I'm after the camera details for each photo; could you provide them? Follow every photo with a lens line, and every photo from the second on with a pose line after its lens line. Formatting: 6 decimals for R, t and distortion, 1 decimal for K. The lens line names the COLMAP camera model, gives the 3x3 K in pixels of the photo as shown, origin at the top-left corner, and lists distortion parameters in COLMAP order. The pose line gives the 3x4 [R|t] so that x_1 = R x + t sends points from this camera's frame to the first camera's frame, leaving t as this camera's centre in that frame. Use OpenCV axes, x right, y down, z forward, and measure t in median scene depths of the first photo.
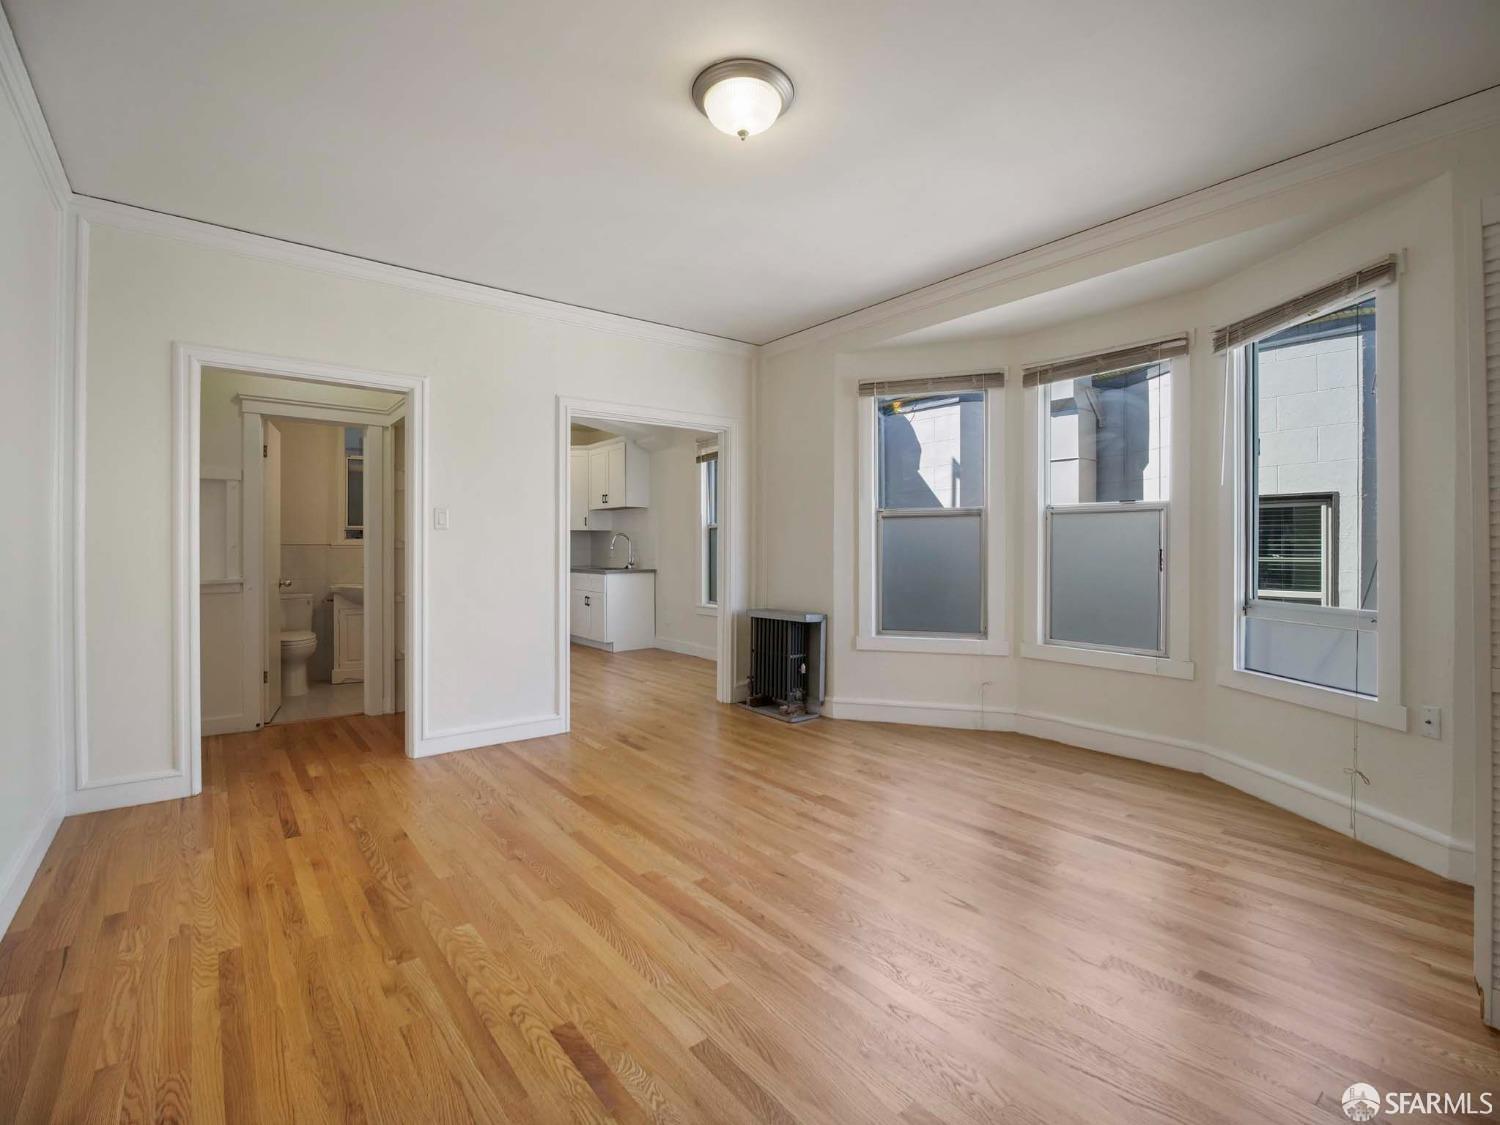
lens RADIAL K [[684.9, 0, 749.7], [0, 684.9, 550.5], [0, 0, 1]] dist [-0.009032, -0.004679]
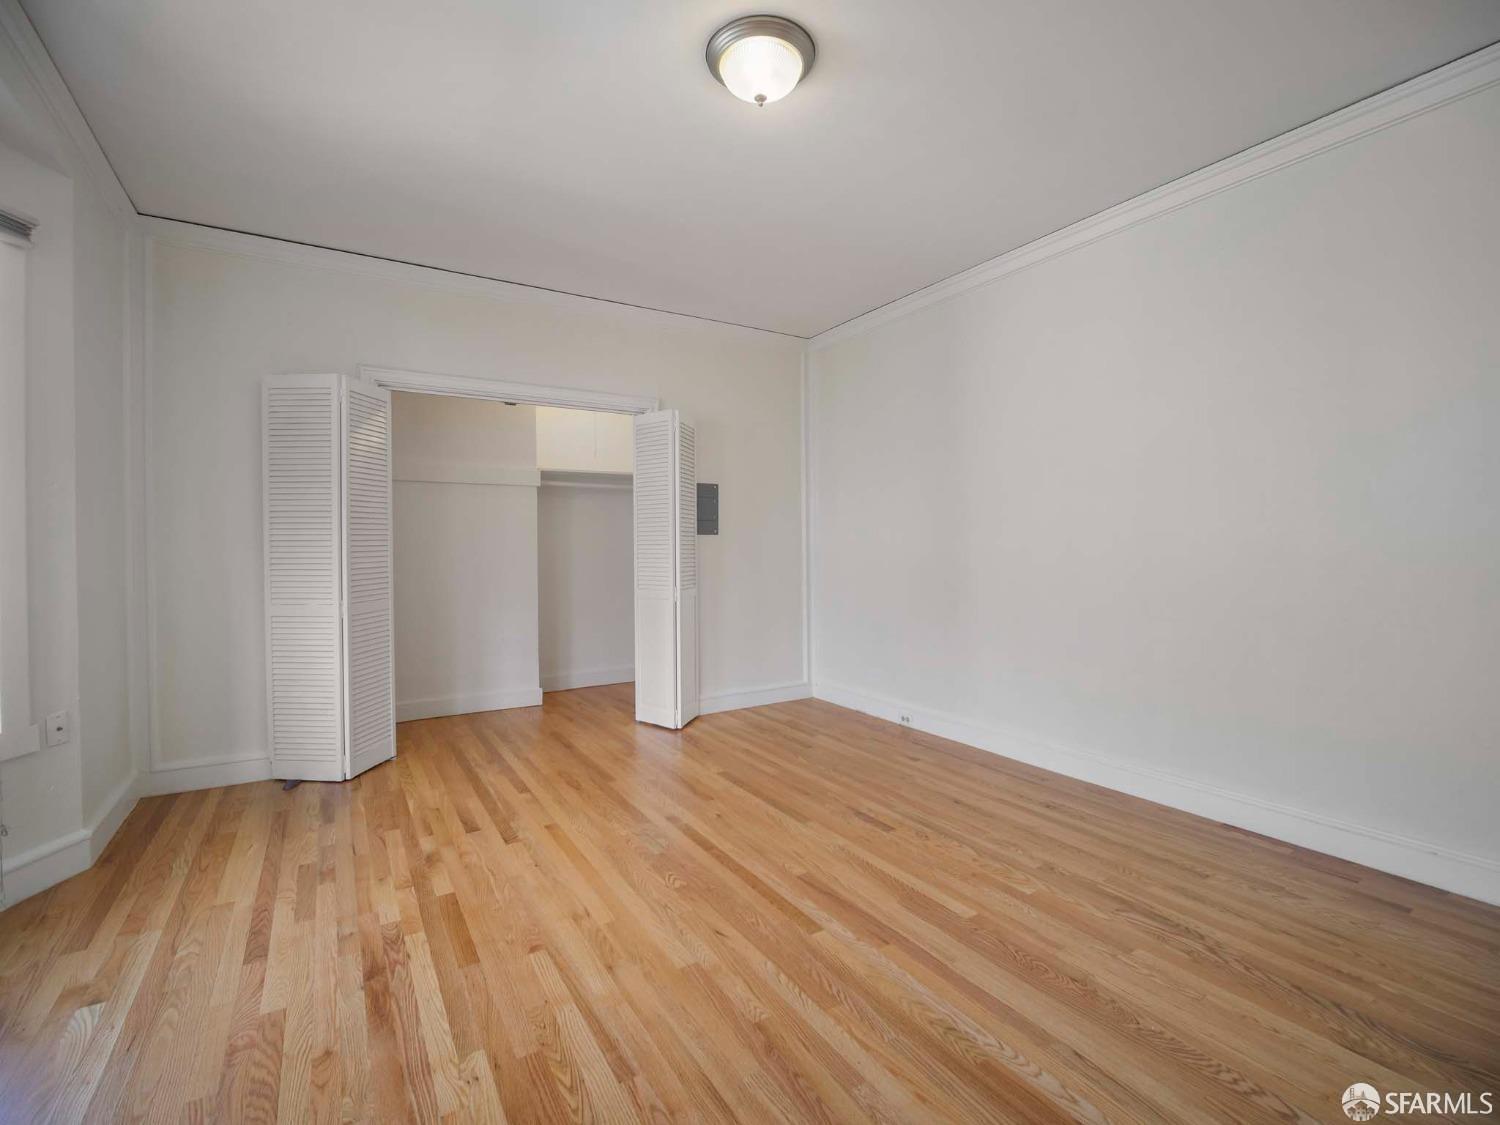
lens RADIAL K [[684.9, 0, 749.7], [0, 684.9, 550.5], [0, 0, 1]] dist [-0.009032, -0.004679]
pose [[-0.992473, 0.007731, 0.122216, -0.067039], [0.009537, 0.999854, 0.014199, -0.004420], [-0.122089, 0.015257, -0.992402, 1.255881]]
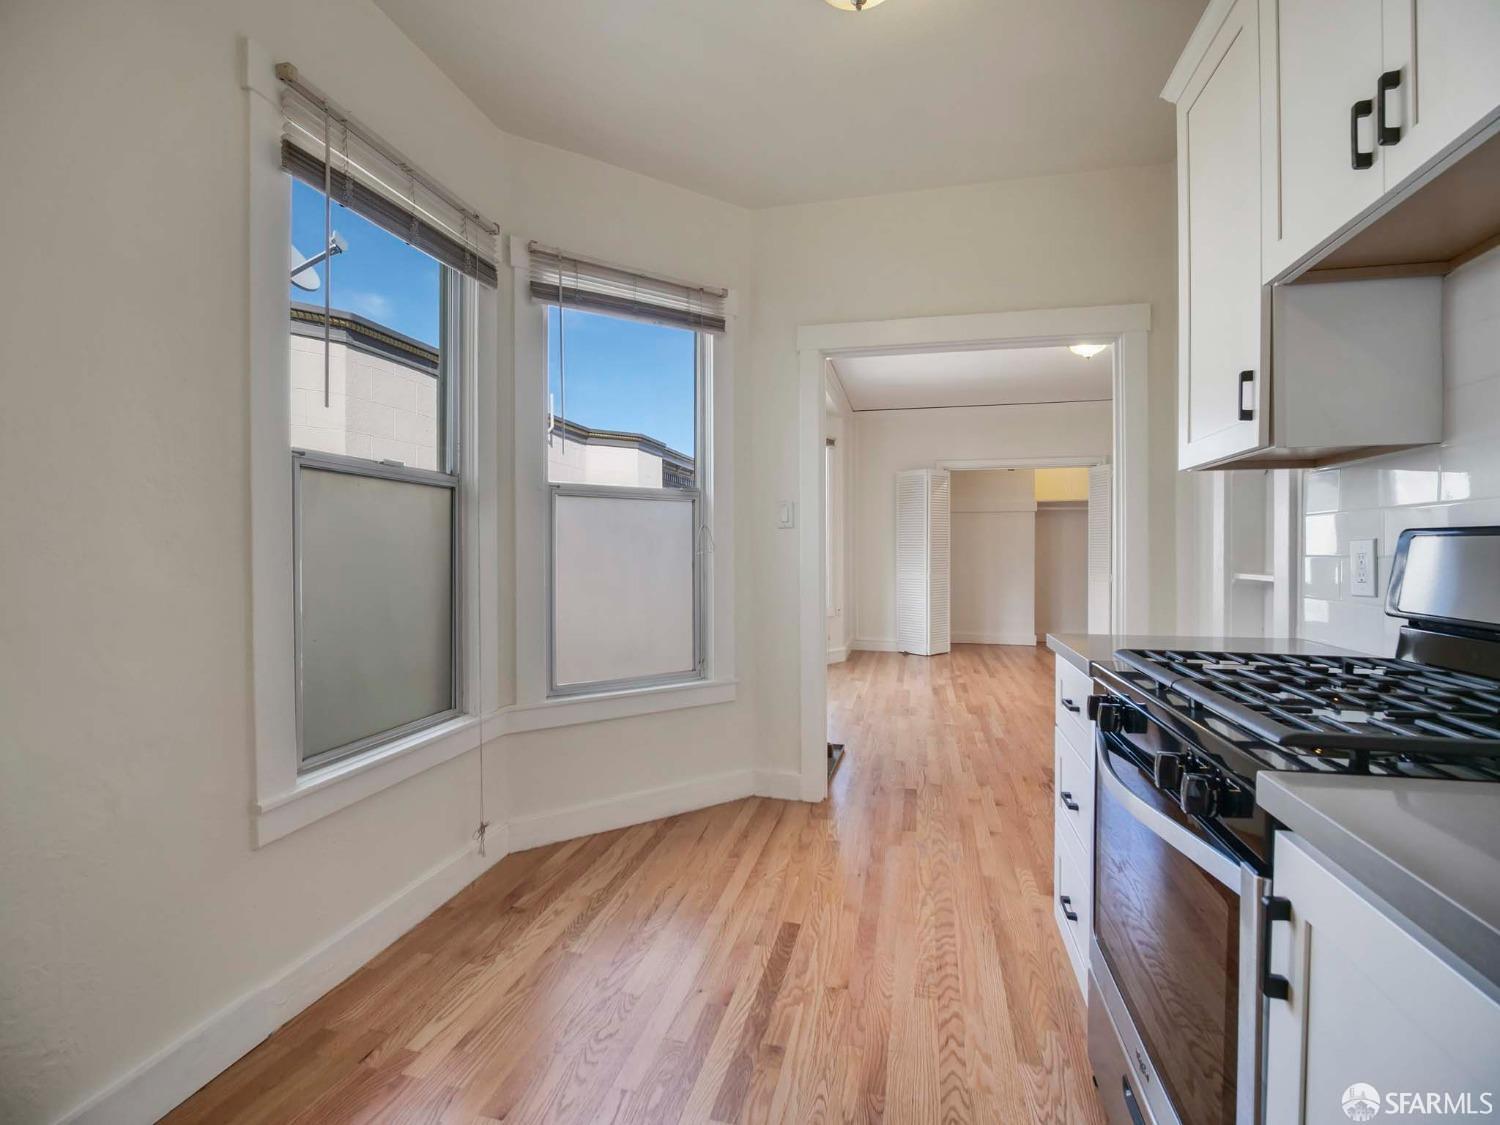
lens RADIAL K [[693.2, 0, 745.7], [0, 693.2, 558.8], [0, 0, 1]] dist [-0.016006, -0.000950]
pose [[-0.606437, -0.005472, 0.795113, -0.717297], [0.008745, 0.999870, 0.013551, -0.001559], [-0.795083, 0.015171, -0.606311, 2.089315]]
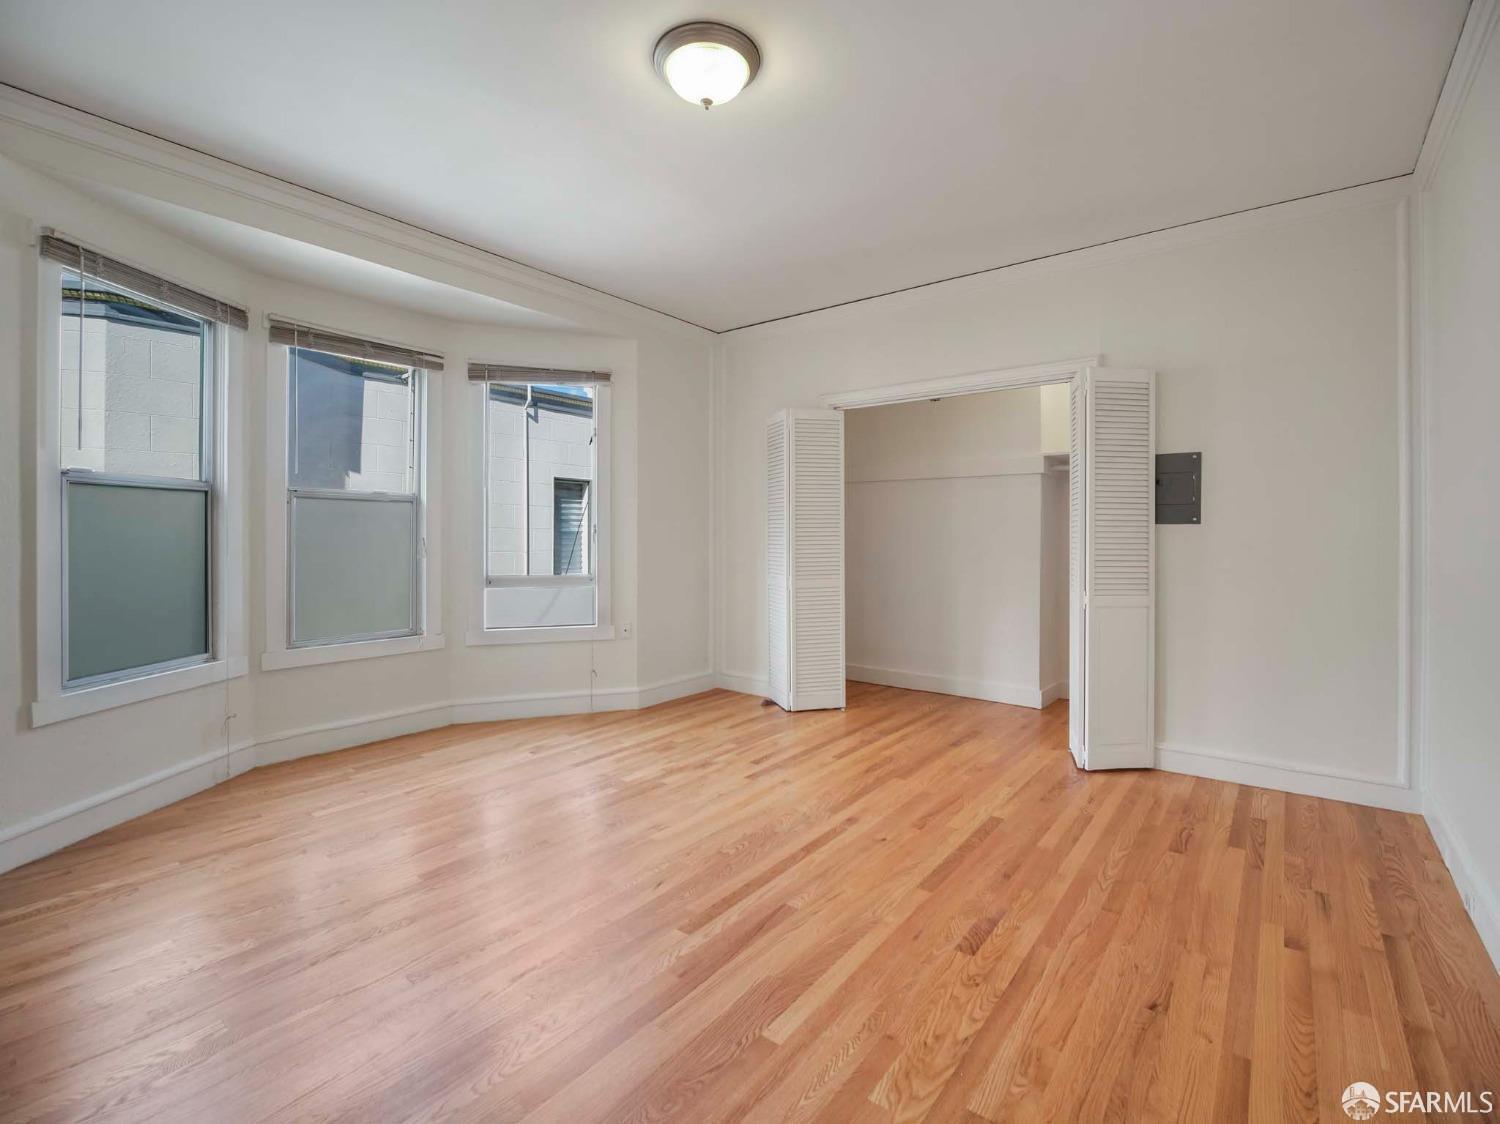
lens RADIAL K [[685.9, 0, 736.5], [0, 685.9, 534.8], [0, 0, 1]] dist [-0.015059, -0.001094]
pose [[-0.216759, 0.004298, 0.976216, -0.616338], [0.004334, 0.999985, -0.003441, -0.000628], [-0.976216, 0.003485, -0.216774, 0.757820]]
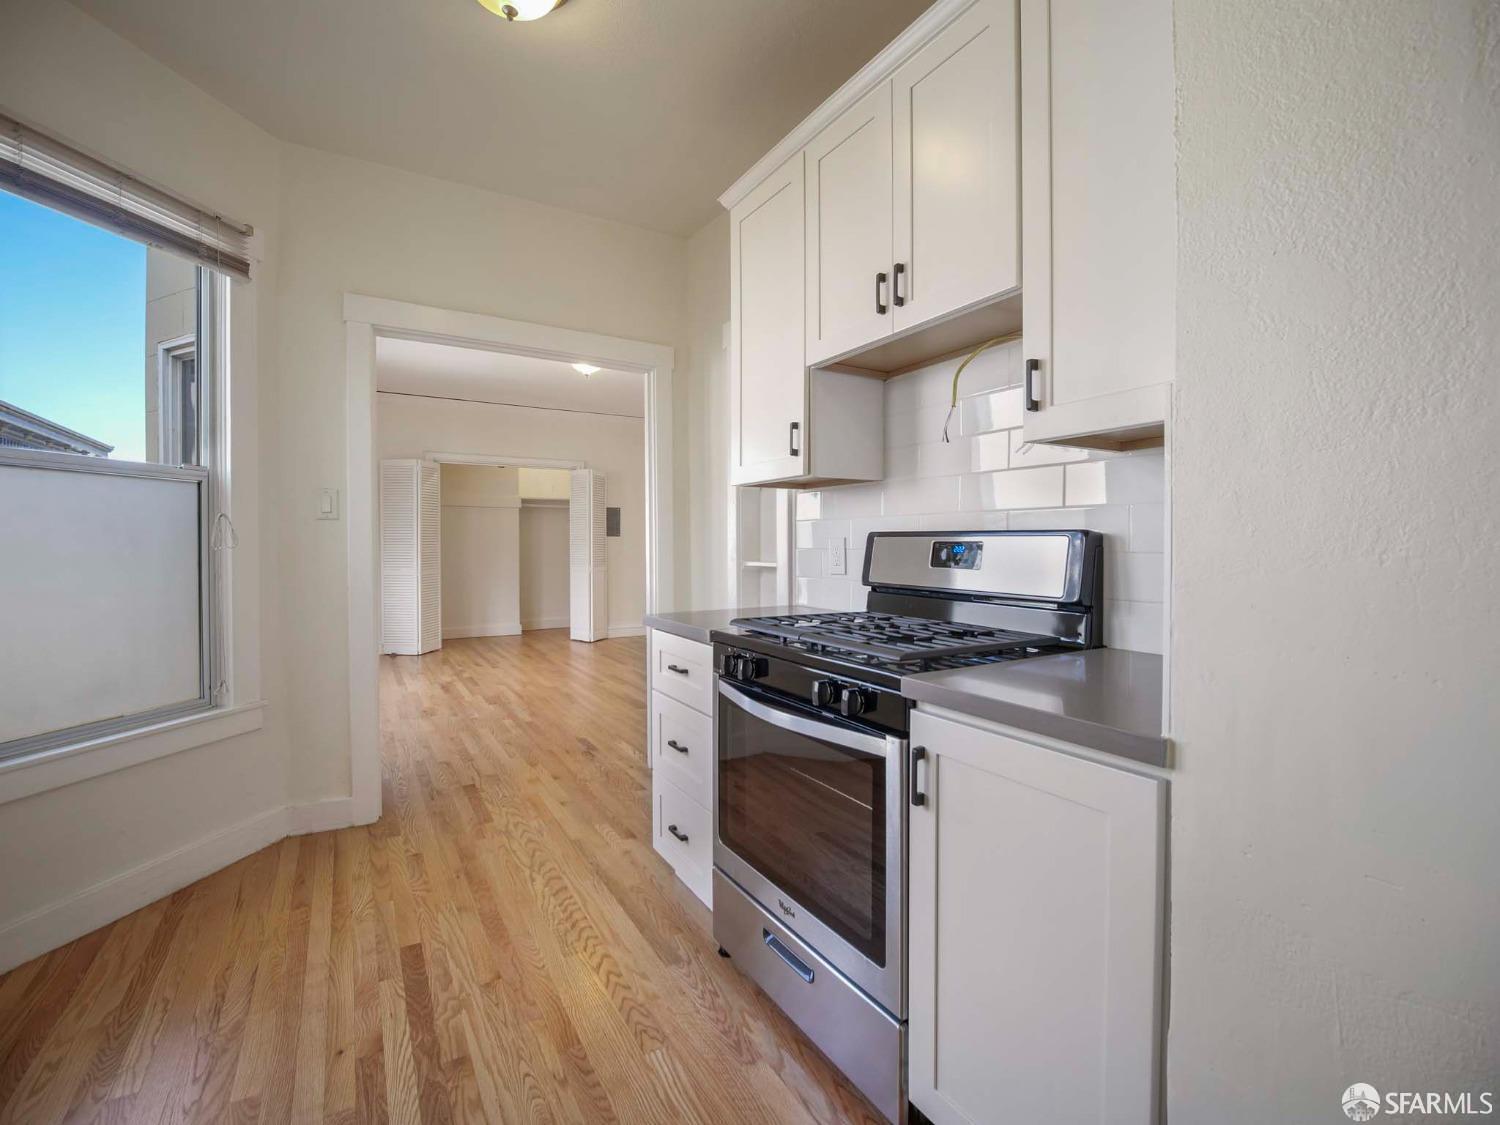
lens RADIAL K [[684.9, 0, 749.7], [0, 684.9, 550.5], [0, 0, 1]] dist [-0.009032, -0.004679]
pose [[-0.989940, 0.003222, 0.141449, -0.615365], [0.005546, 0.999856, 0.016034, -0.003517], [-0.141377, 0.016658, -0.989816, 2.201029]]
